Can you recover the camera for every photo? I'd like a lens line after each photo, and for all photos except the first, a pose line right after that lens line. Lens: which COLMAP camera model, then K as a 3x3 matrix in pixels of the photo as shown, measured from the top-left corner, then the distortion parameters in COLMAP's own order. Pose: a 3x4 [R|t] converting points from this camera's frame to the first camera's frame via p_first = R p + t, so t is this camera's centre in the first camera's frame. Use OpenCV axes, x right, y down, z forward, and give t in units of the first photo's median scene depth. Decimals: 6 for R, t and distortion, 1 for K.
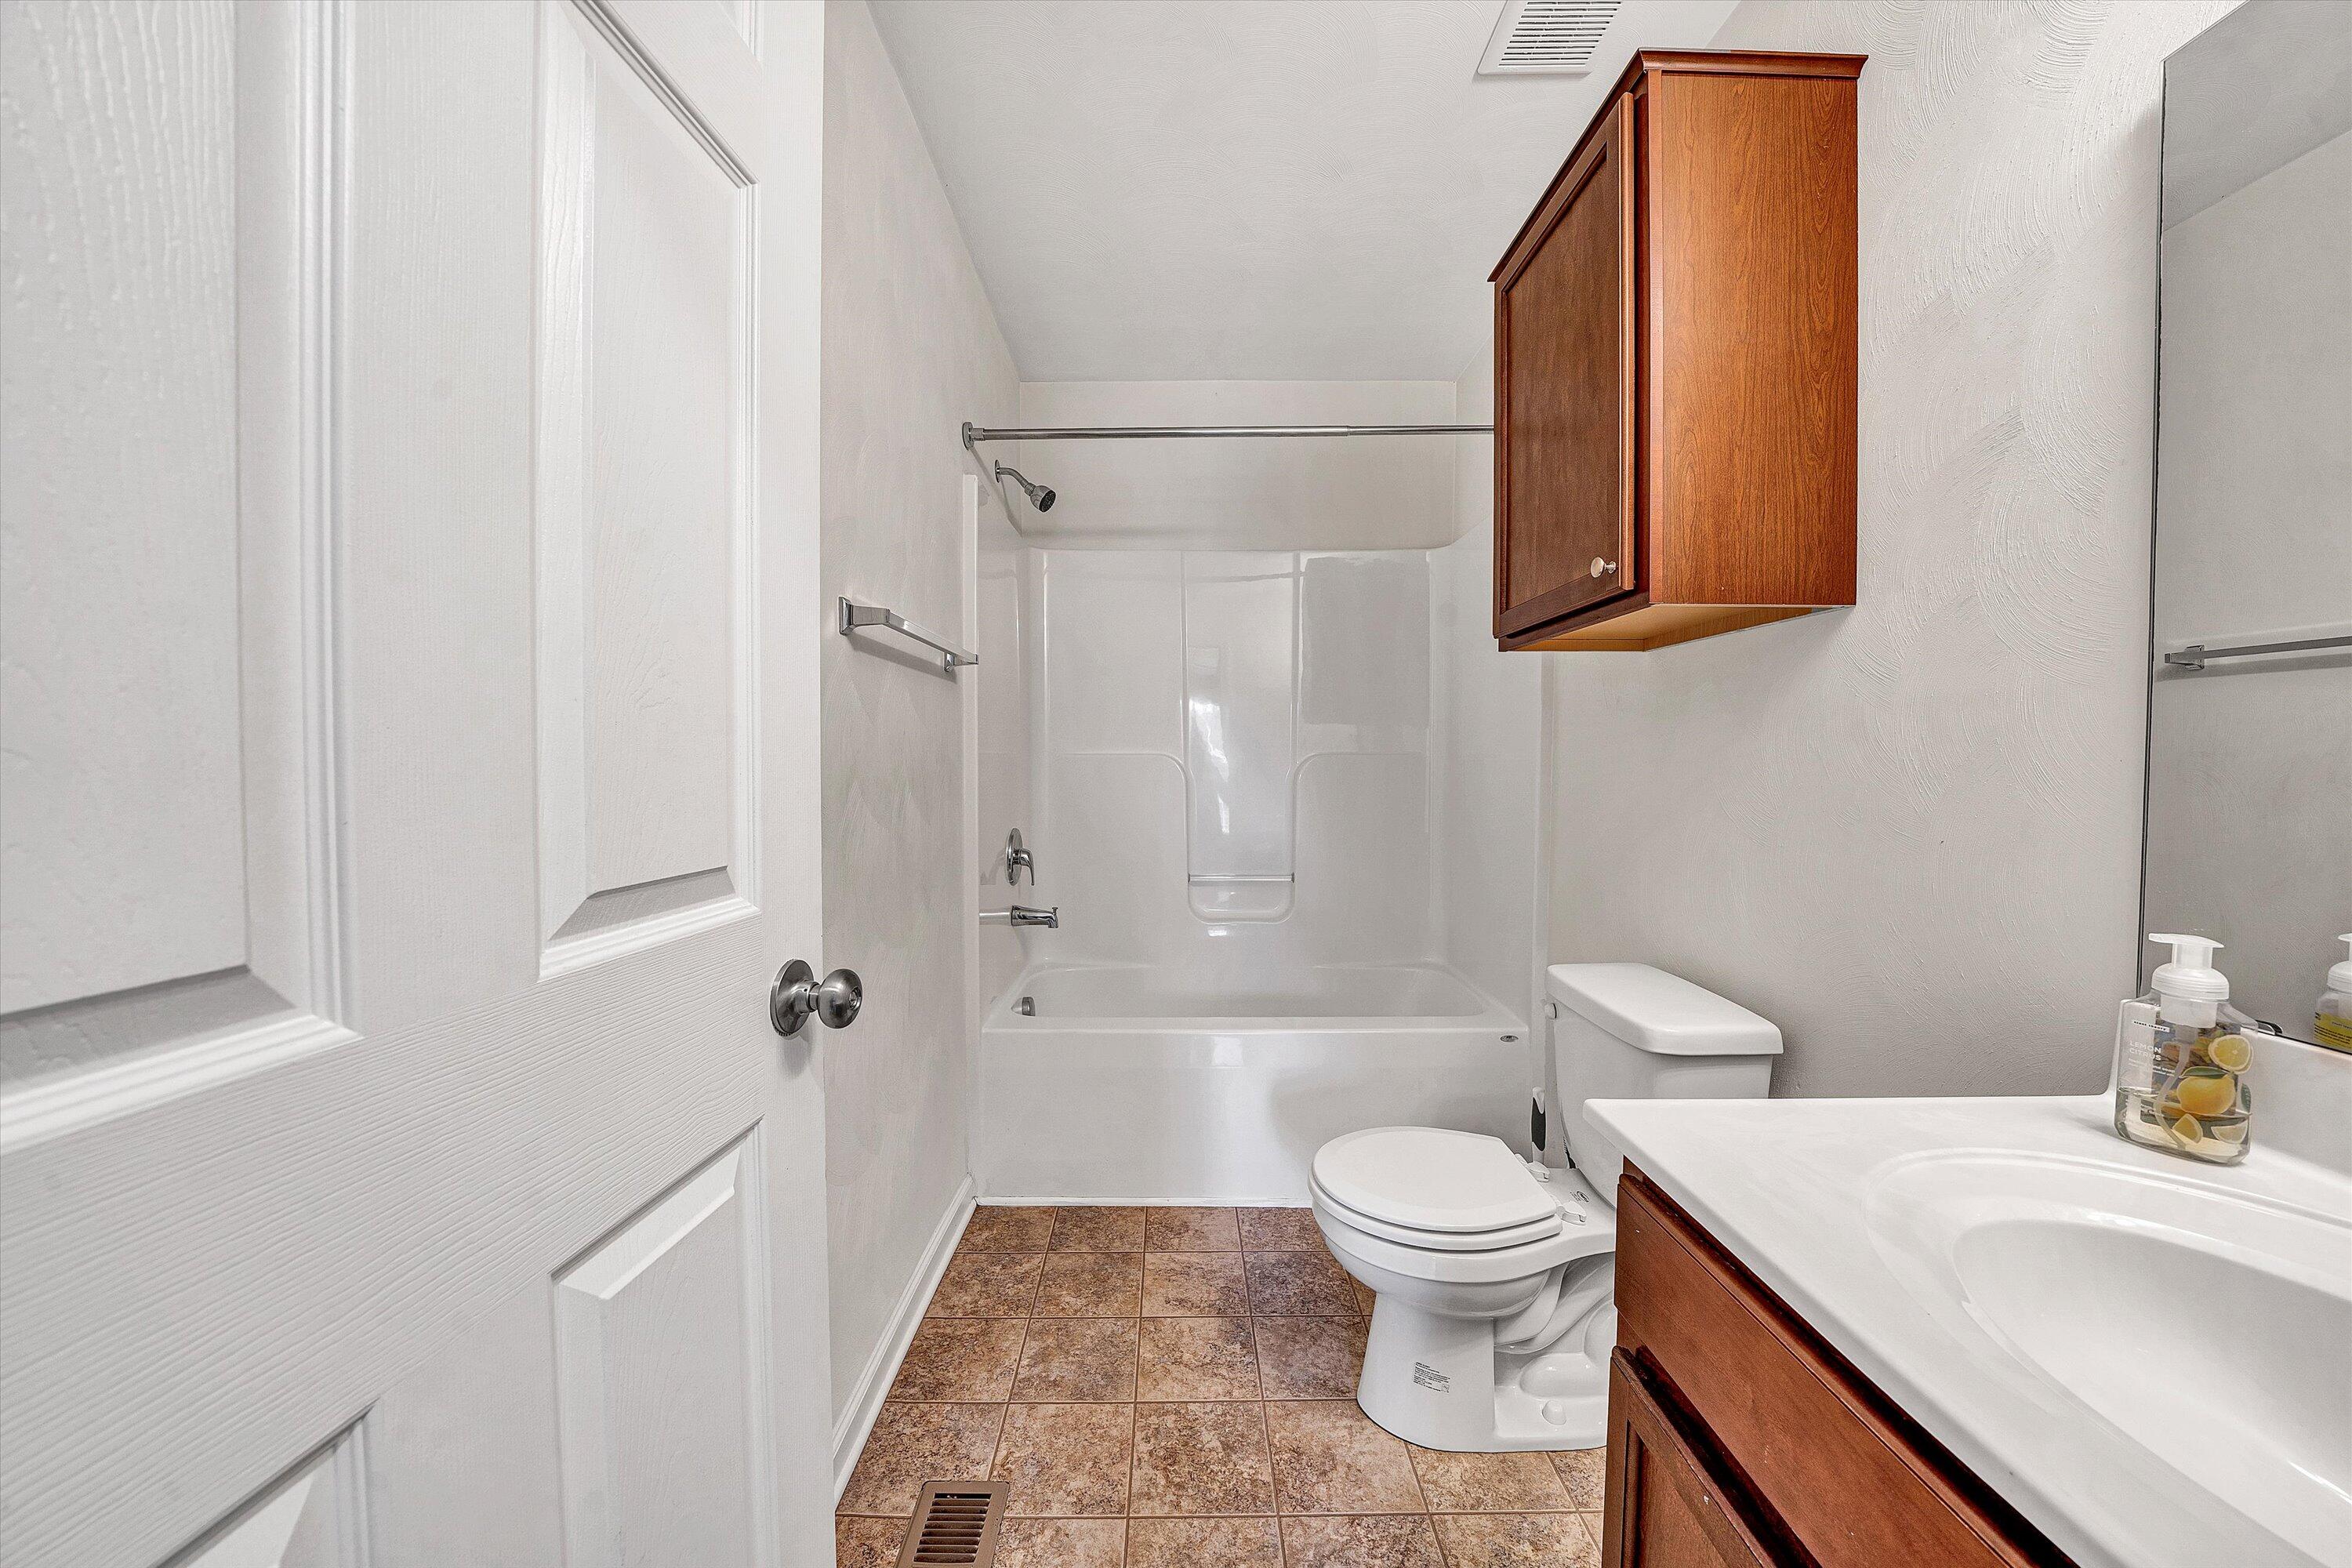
lens RADIAL K [[824.4, 0, 1172.0], [0, 824.4, 780.9], [0, 0, 1]] dist [-0.024655, 0.001449]
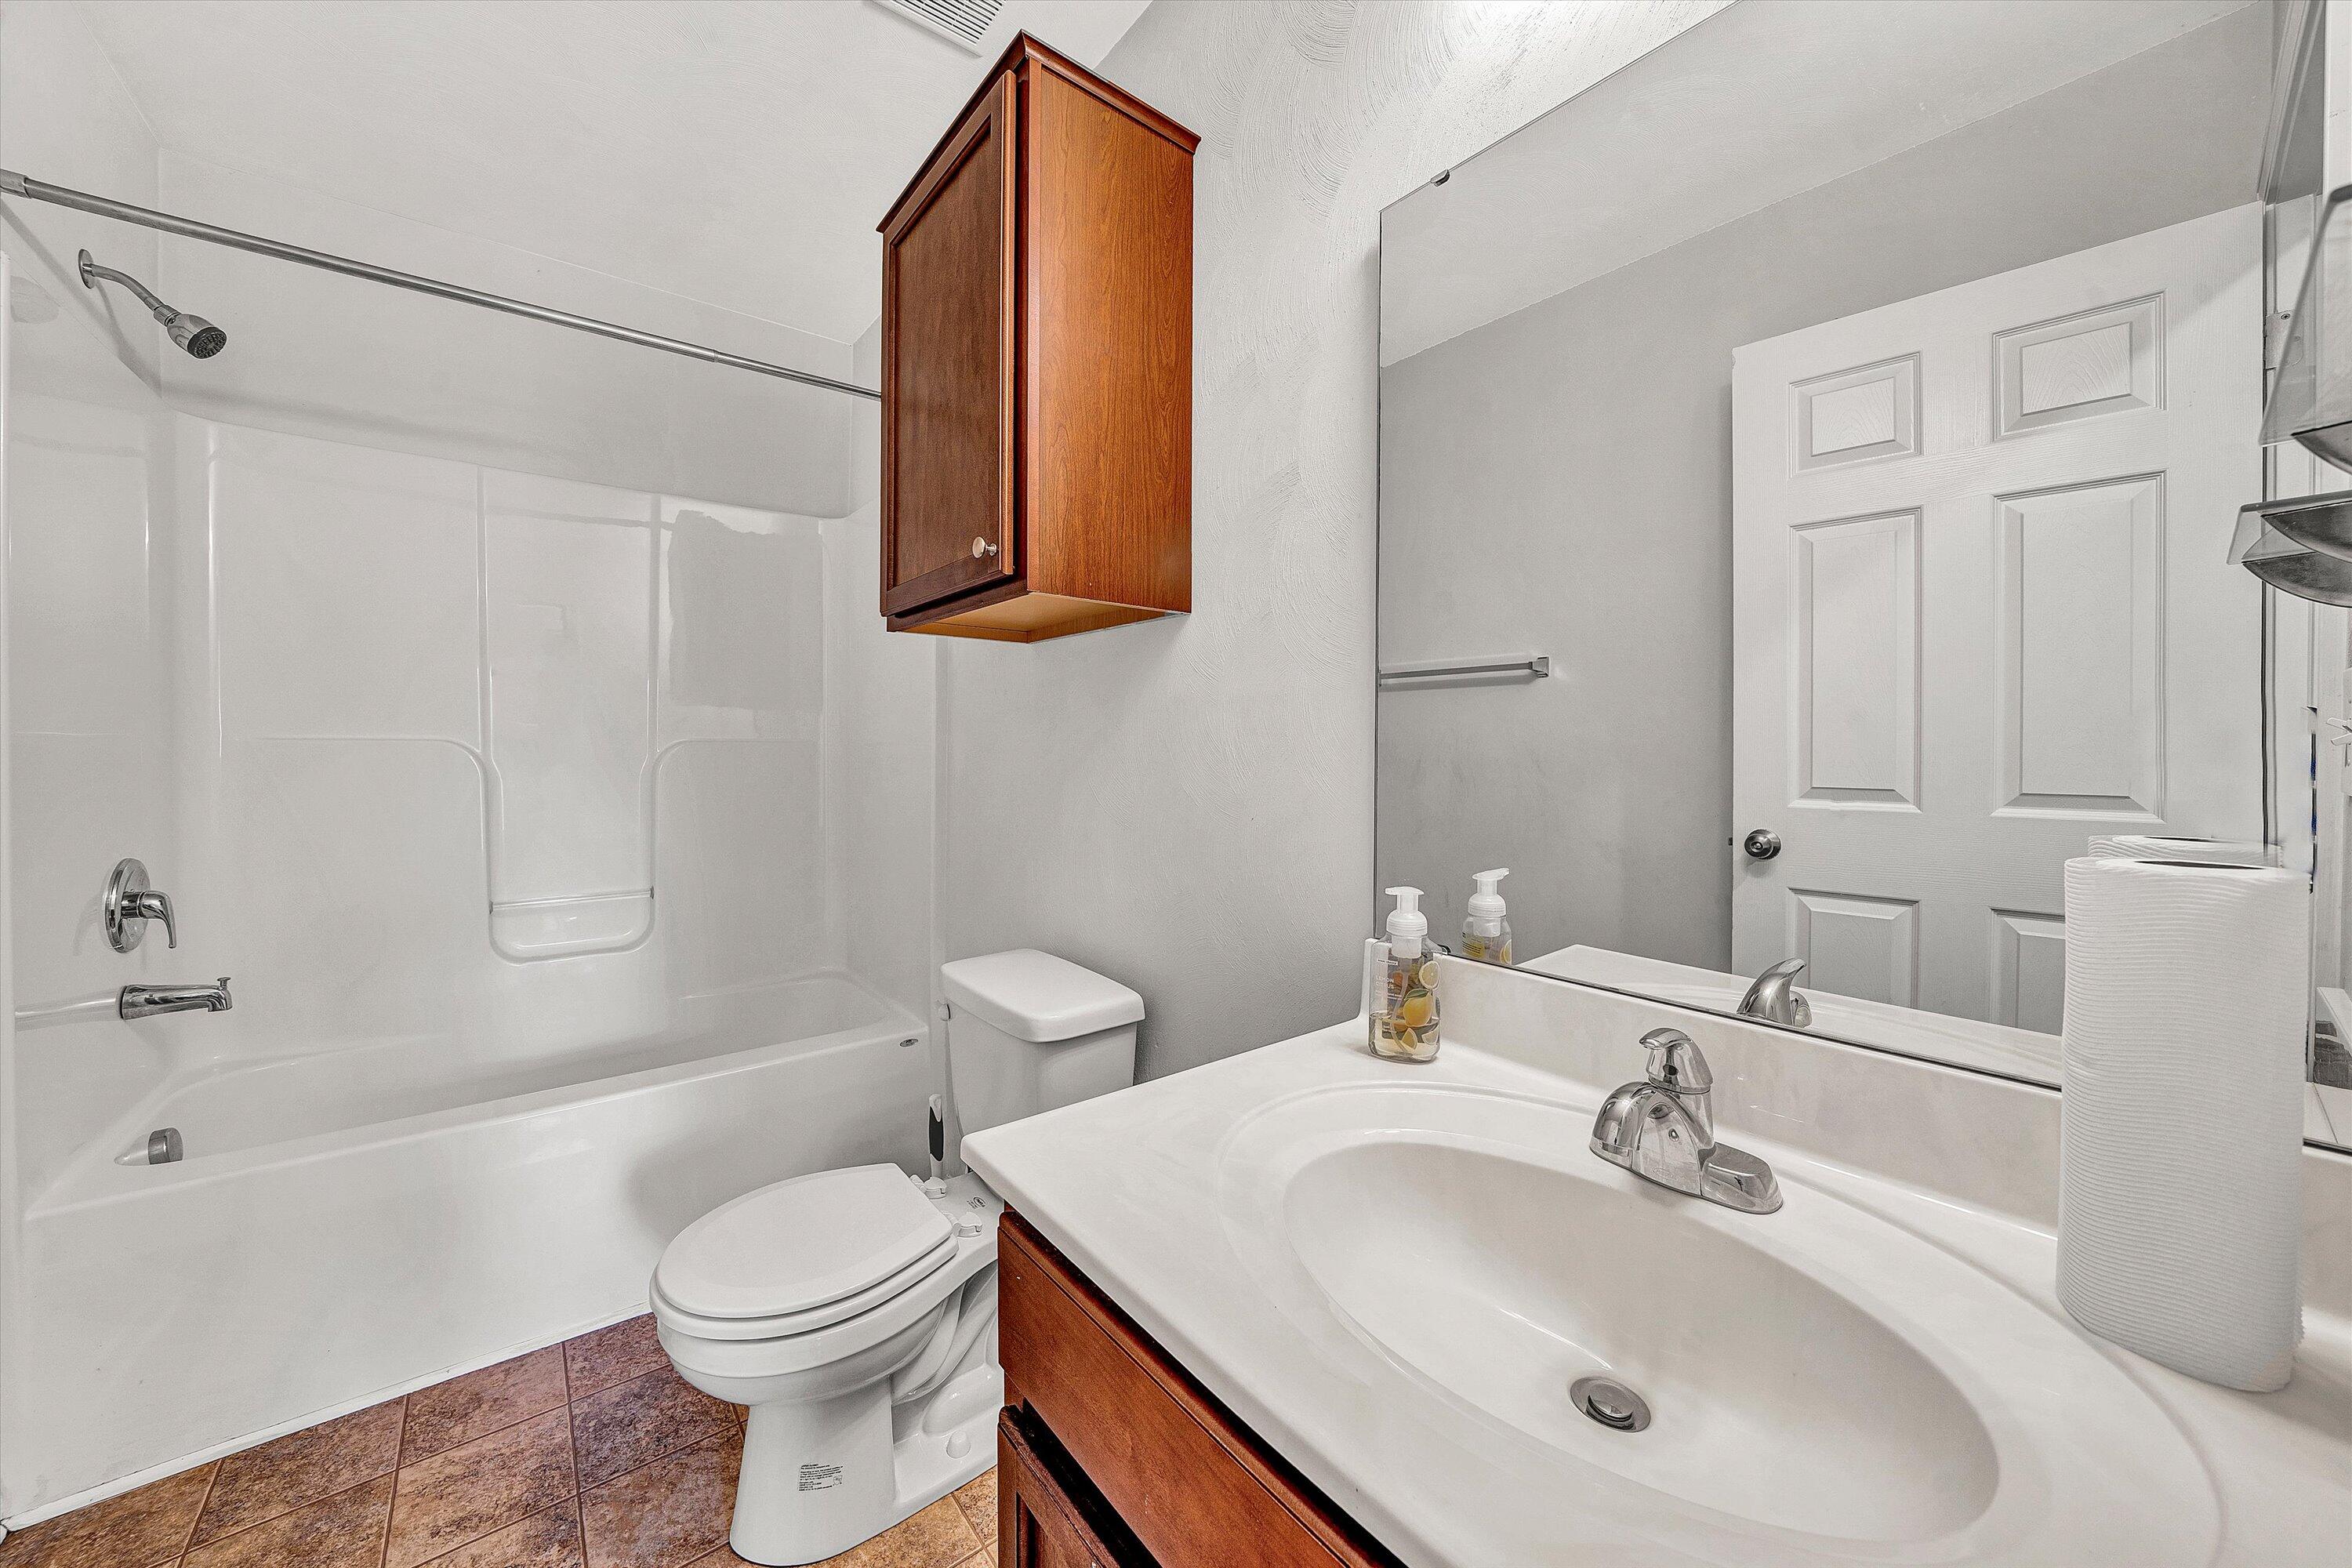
lens RADIAL K [[824.4, 0, 1175.0], [0, 824.4, 761.5], [0, 0, 1]] dist [-0.024655, 0.001449]
pose [[0.772239, -0.007746, 0.635285, 0.081025], [0.013859, 0.999893, -0.004655, -0.003519], [-0.635182, 0.012399, 0.772263, 0.110570]]
